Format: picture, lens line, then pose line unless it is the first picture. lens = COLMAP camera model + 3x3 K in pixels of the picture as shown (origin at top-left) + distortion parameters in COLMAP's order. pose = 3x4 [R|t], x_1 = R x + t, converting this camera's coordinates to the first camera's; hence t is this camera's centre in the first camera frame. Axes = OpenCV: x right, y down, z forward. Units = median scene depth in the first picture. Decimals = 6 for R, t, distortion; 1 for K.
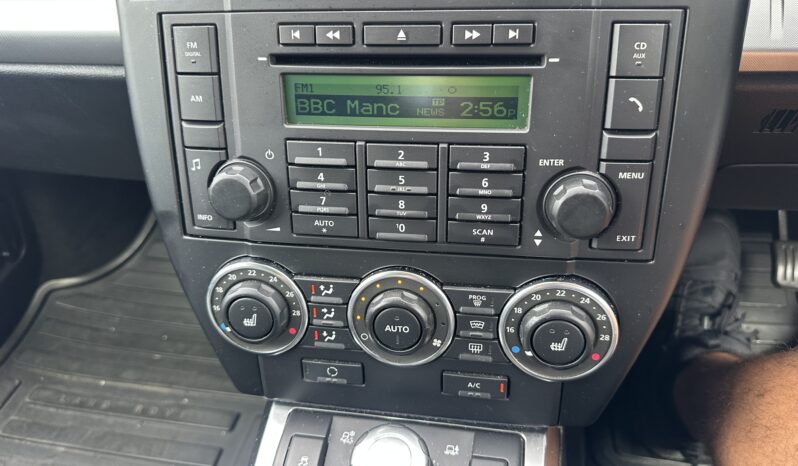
lens RADIAL K [[575.5, 0, 399.0], [0, 575.5, 233.0], [0, 0, 1]] dist [0.086016, -0.136459]
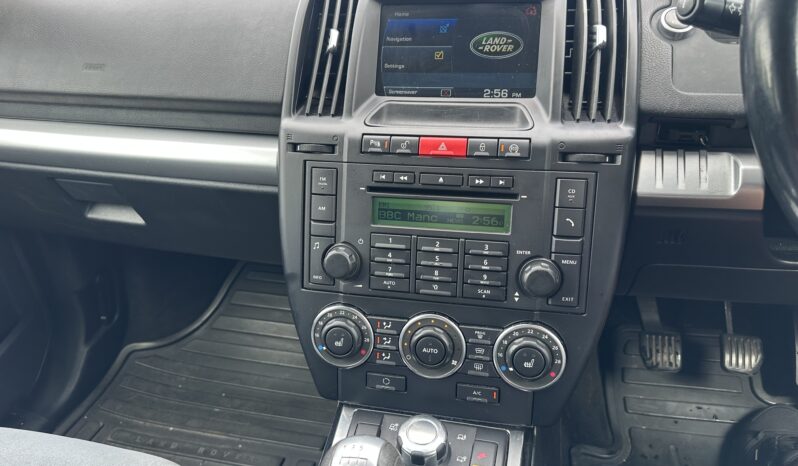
lens RADIAL K [[575.5, 0, 399.0], [0, 575.5, 233.0], [0, 0, 1]] dist [0.086016, -0.136459]
pose [[0.998719, 0.044398, -0.024269, -0.066955], [-0.048049, 0.982512, -0.179893, 0.139172], [0.015857, 0.180829, 0.983387, -0.668492]]
